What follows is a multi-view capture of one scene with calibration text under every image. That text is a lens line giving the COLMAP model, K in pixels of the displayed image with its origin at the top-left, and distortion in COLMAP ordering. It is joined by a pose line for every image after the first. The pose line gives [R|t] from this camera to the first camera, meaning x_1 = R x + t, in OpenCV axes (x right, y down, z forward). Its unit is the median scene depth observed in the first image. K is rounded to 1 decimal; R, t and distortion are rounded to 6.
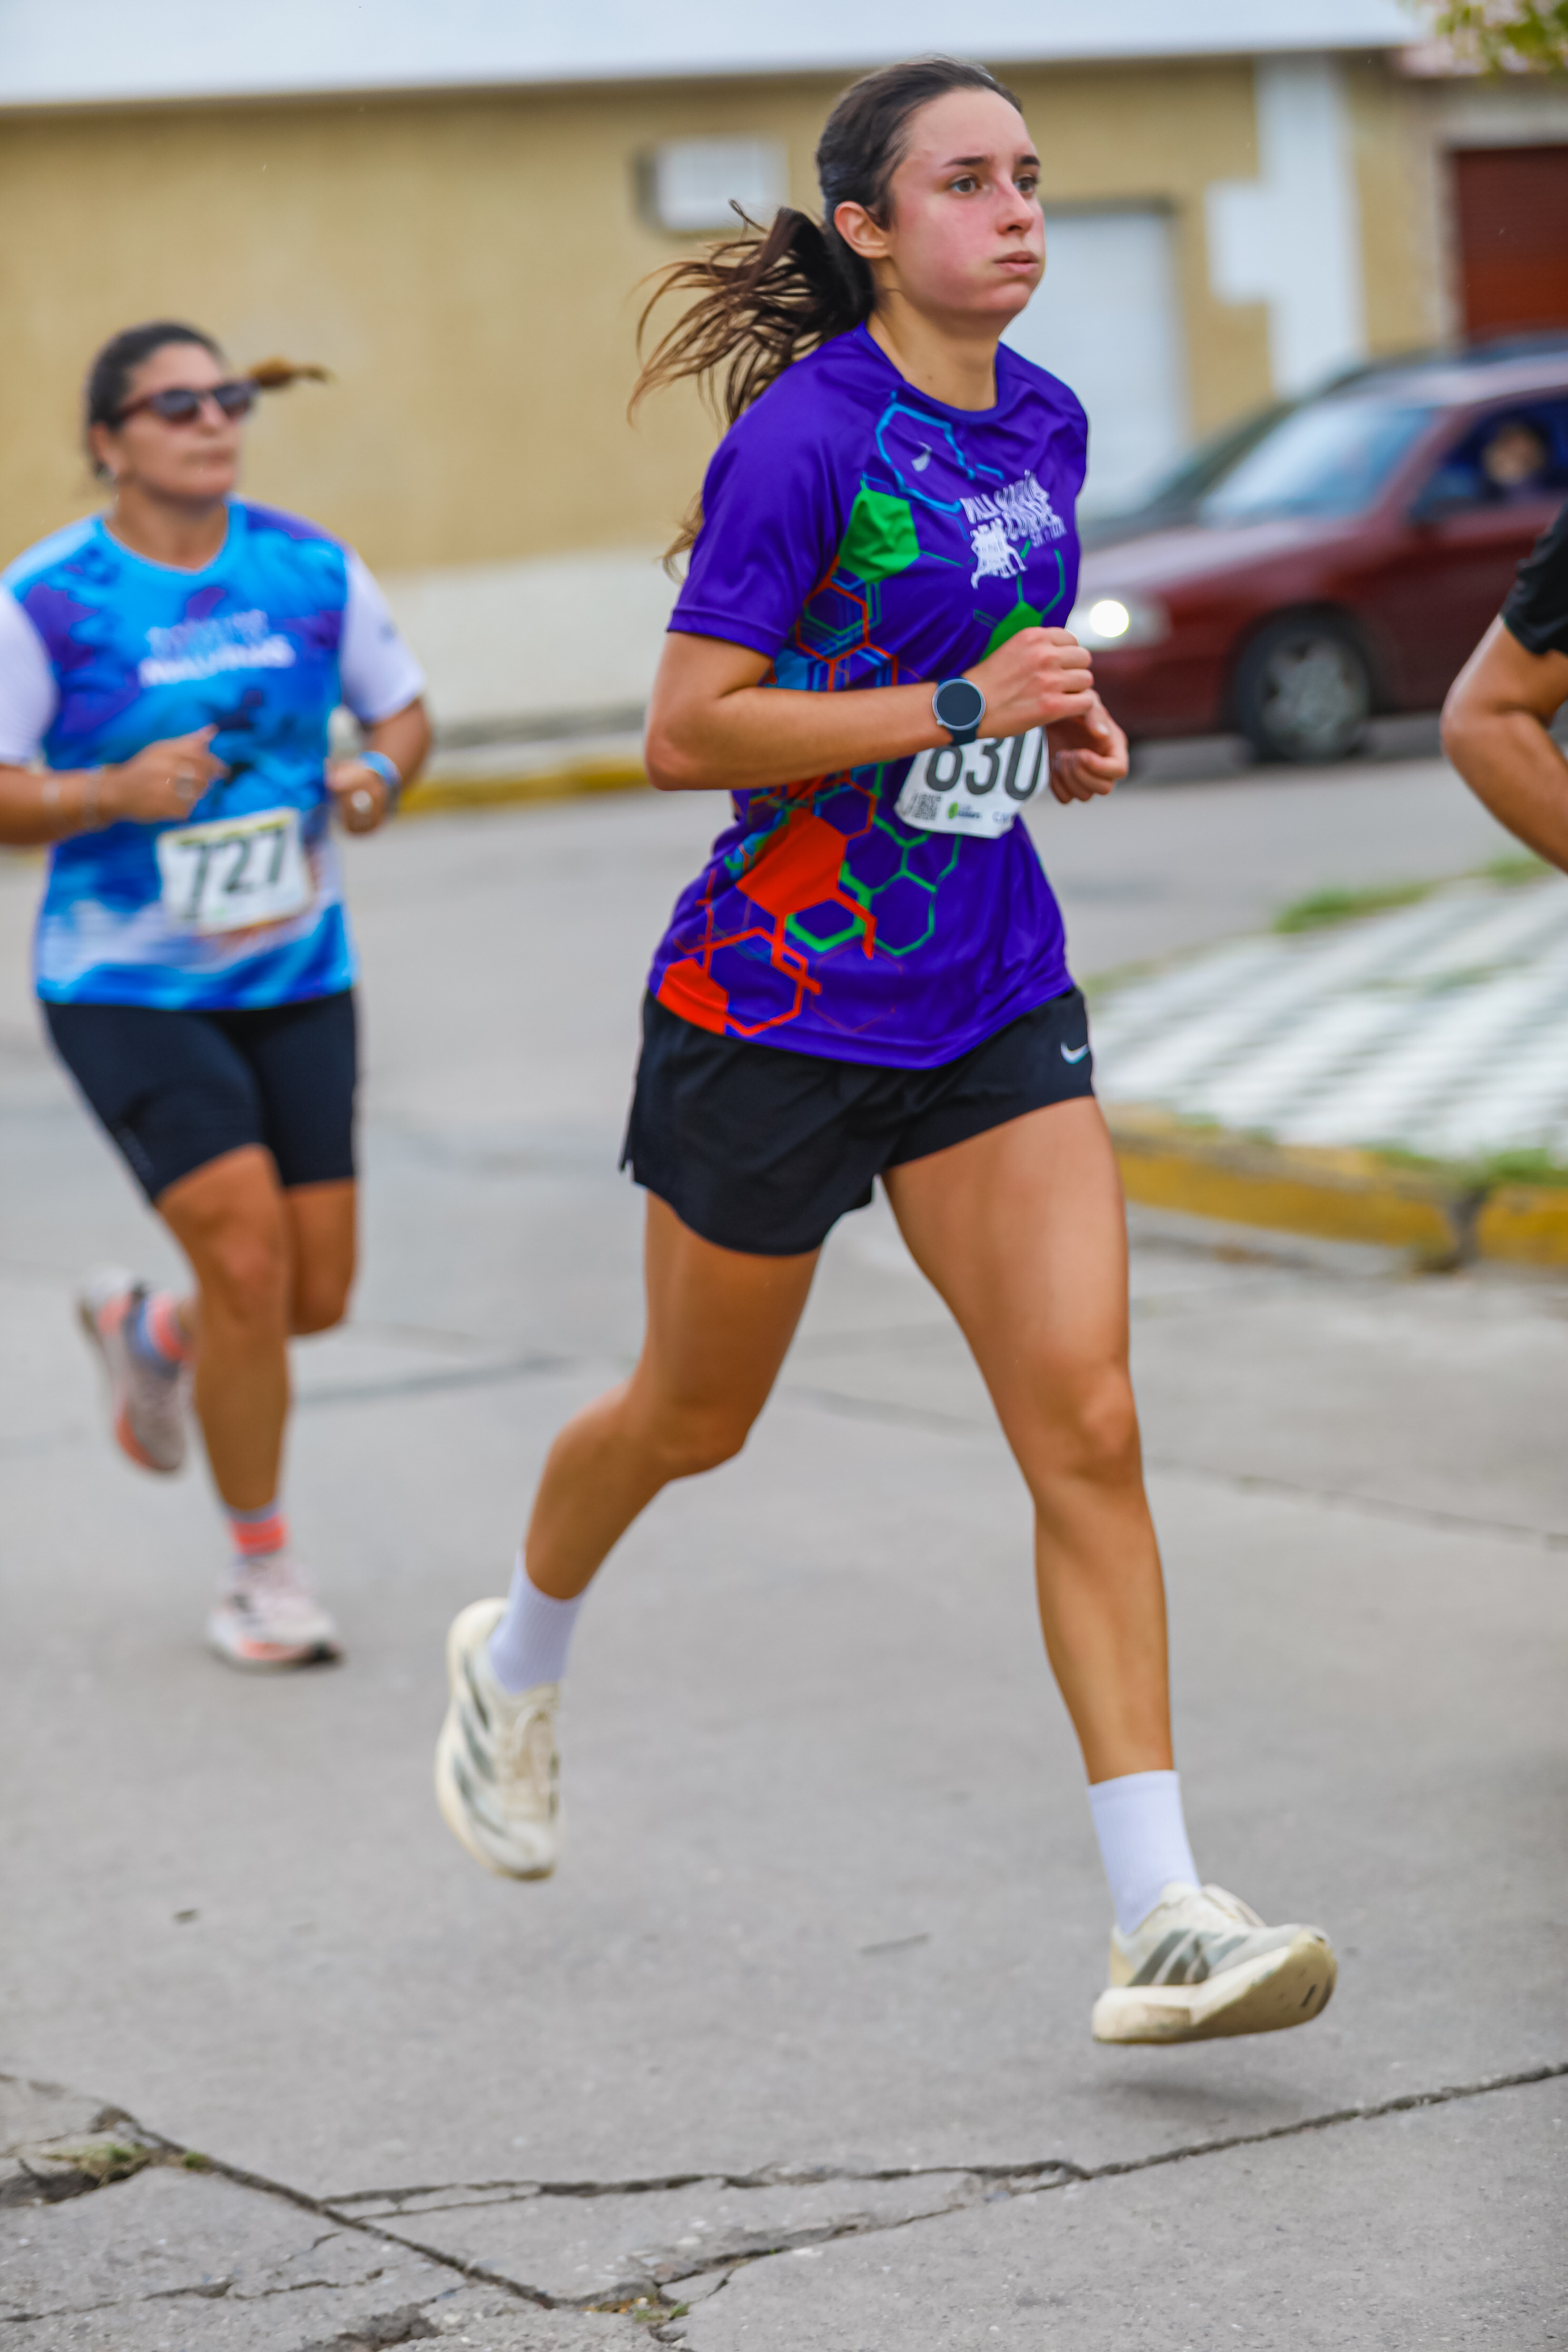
lens RADIAL K [[7185.7, 0, 781.2], [0, 7185.7, 842.2], [0, 0, 1]] dist [-0.084695, 1.808181]
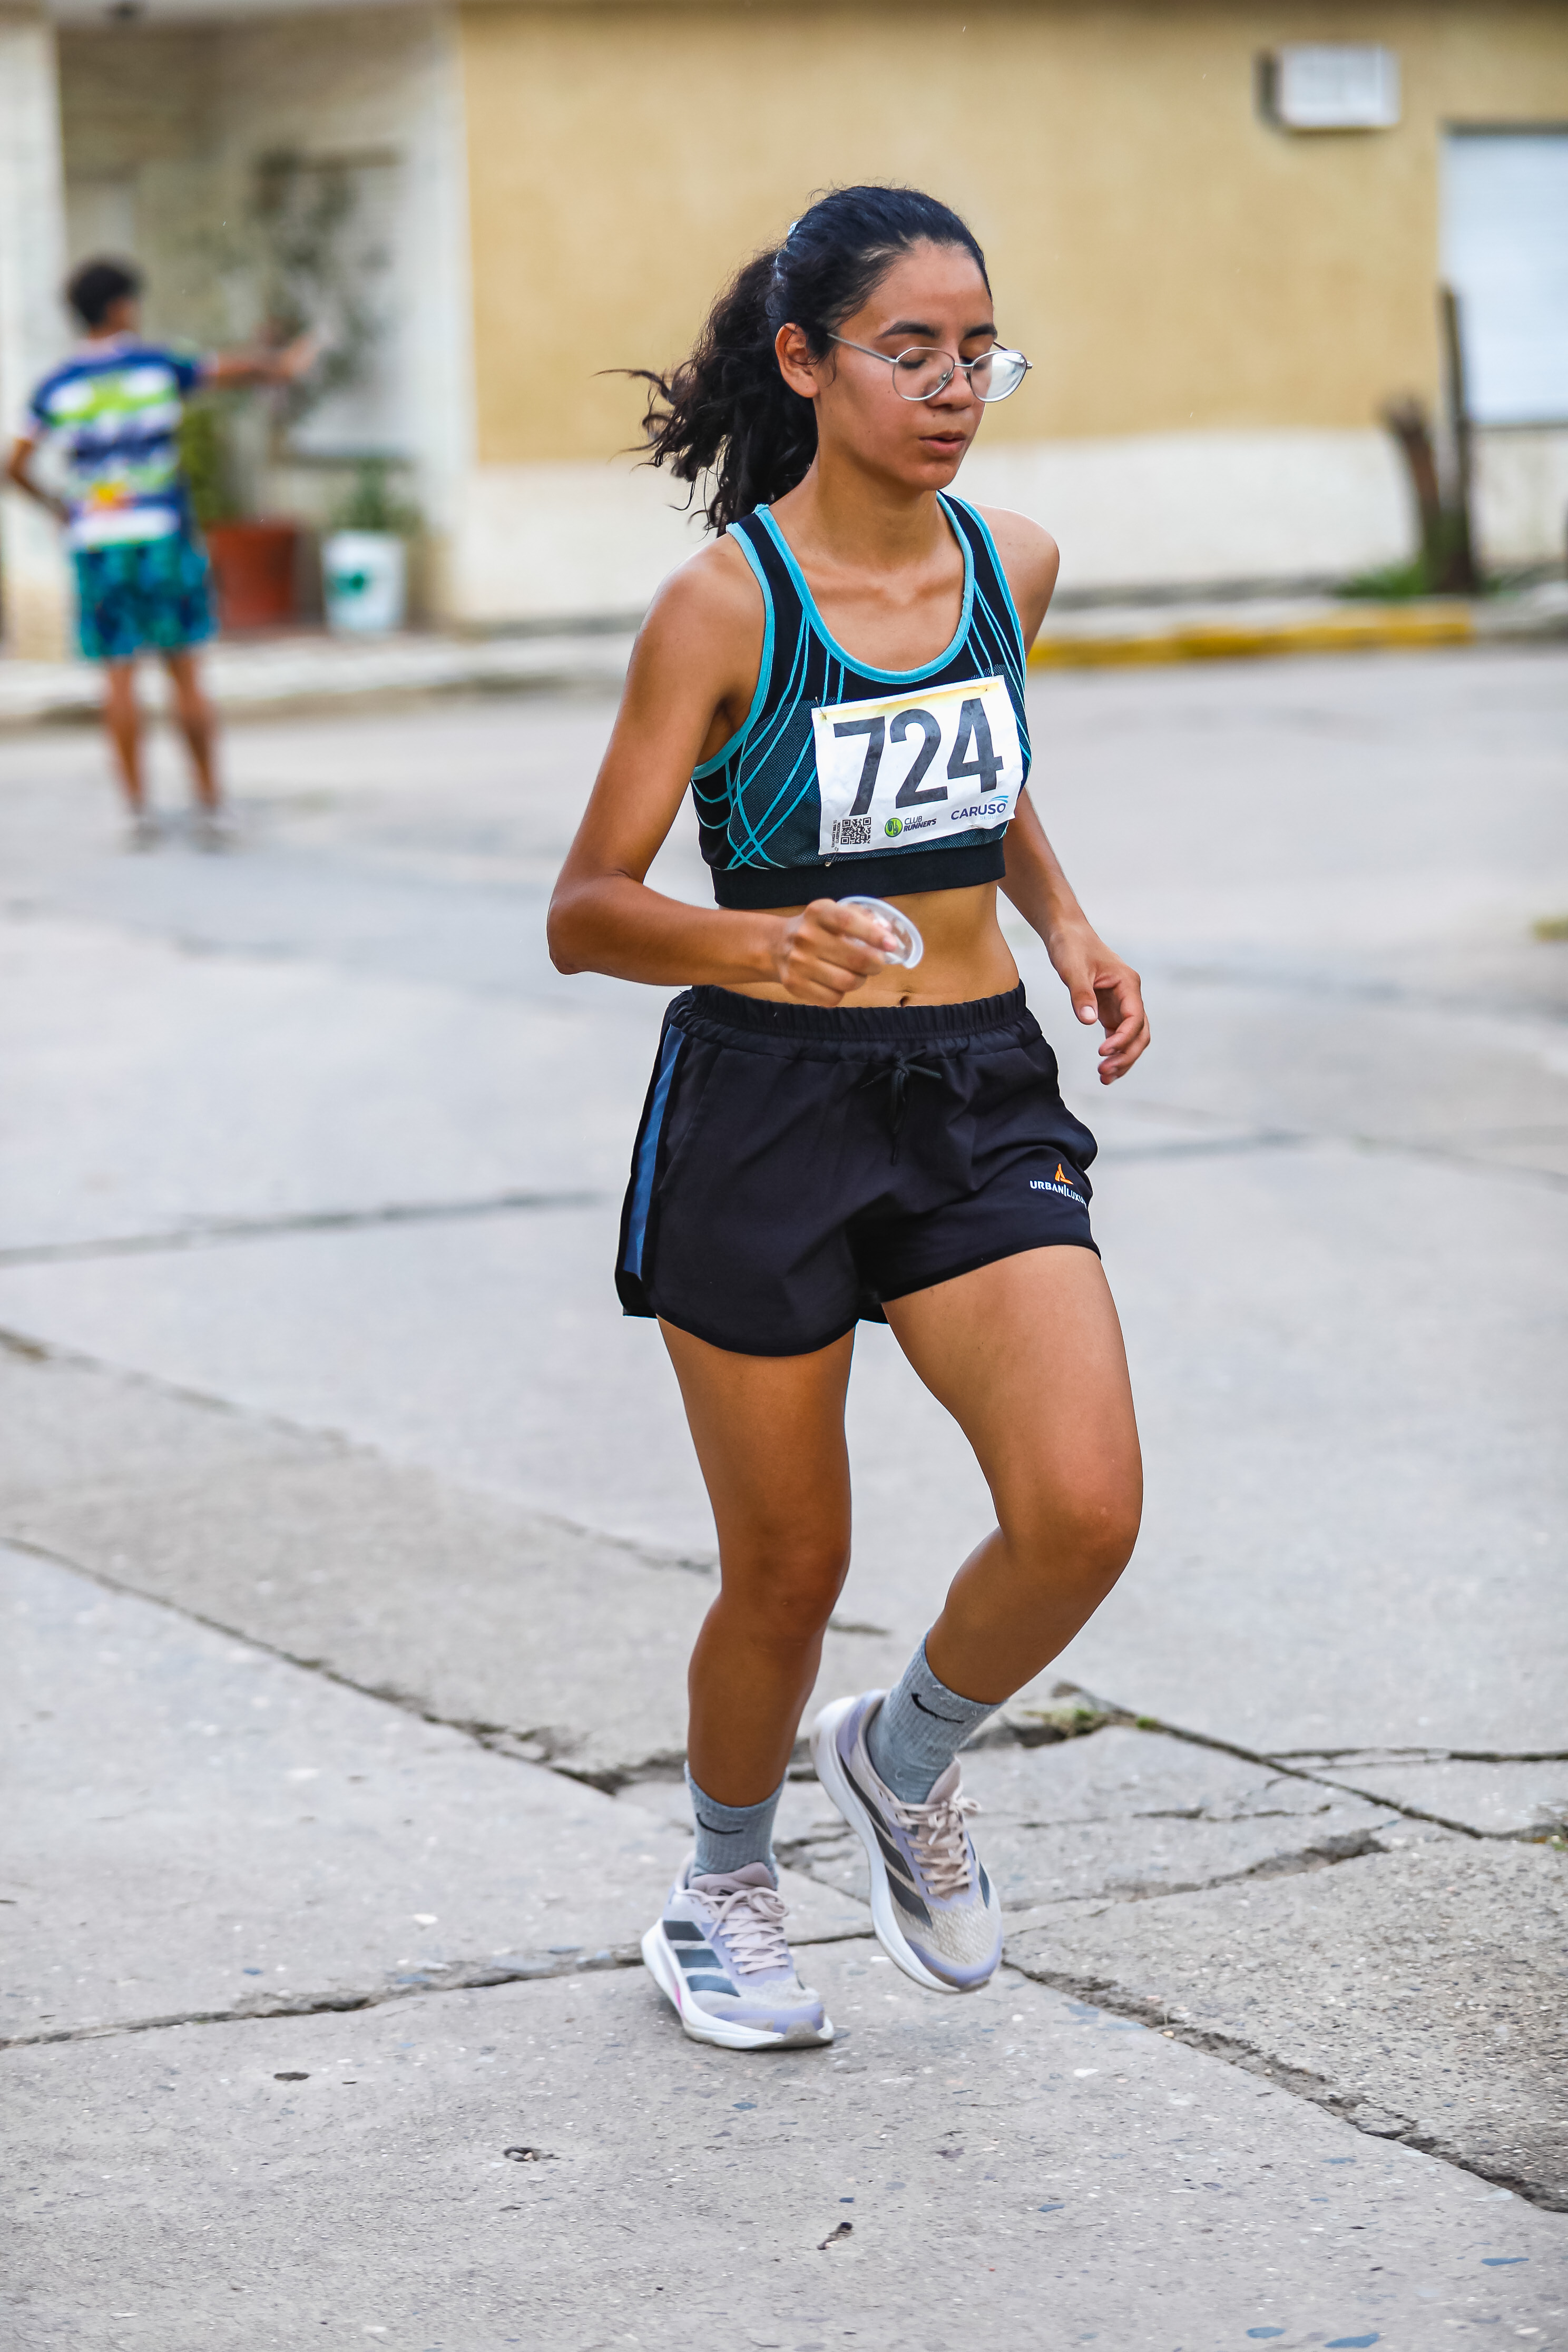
lens RADIAL K [[6980.8, 0, 784.0], [0, 6980.8, 1176.0], [0, 0, 1]] dist [-0.013579, -0.738022]
pose [[0.996568, 0.052147, -0.064280, -0.076513], [-0.047917, 0.996690, 0.065677, 0.021052], [0.067492, -0.062371, 0.995768, -0.162751]]
